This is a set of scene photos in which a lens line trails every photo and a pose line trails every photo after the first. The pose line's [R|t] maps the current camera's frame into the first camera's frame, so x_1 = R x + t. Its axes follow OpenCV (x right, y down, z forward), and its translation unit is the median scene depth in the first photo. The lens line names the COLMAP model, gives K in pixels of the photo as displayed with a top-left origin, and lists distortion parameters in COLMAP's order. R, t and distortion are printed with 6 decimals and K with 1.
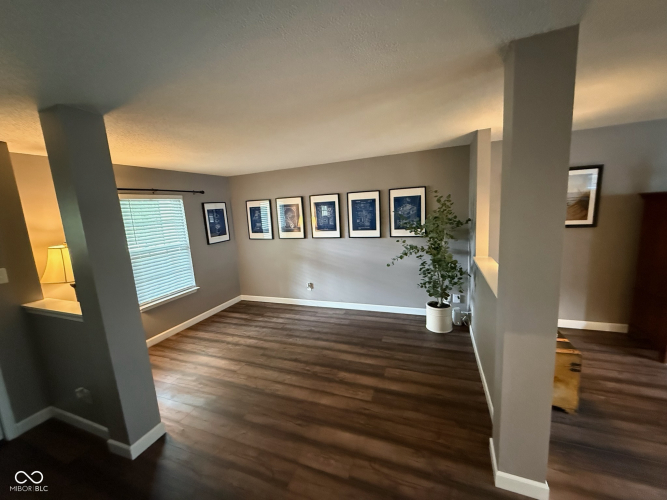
lens RADIAL K [[264.3, 0, 333.4], [0, 264.3, 248.7], [0, 0, 1]] dist [-0.000533, -0.000297]
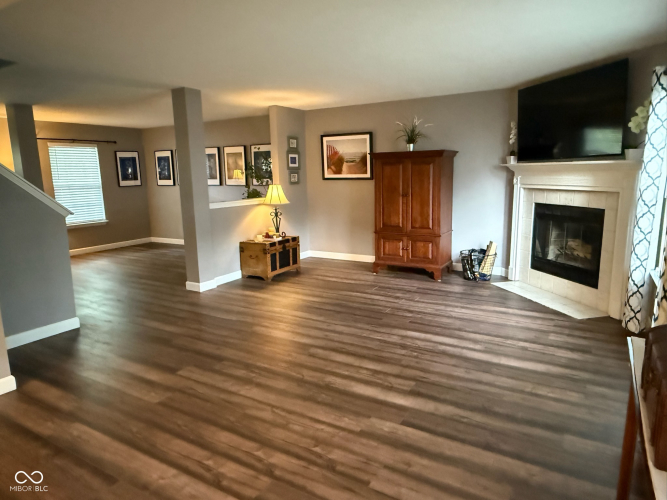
lens RADIAL K [[434.4, 0, 335.5], [0, 434.4, 250.5], [0, 0, 1]] dist [-0.005694, -0.002126]
pose [[0.986458, 0.067944, -0.149282, 1.129735], [-0.062639, 0.997236, 0.039965, 0.185705], [0.151584, -0.030073, 0.987987, -1.112625]]
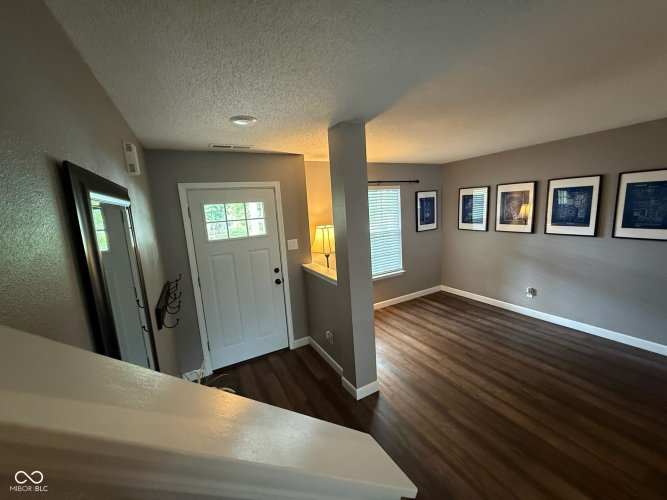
lens RADIAL K [[264.3, 0, 332.8], [0, 264.3, 249.2], [0, 0, 1]] dist [-0.000533, -0.000297]
pose [[0.764324, 0.117427, -0.634051, -0.080505], [-0.083971, 0.993032, 0.082687, -0.008562], [0.639342, -0.009958, 0.768858, -0.025327]]
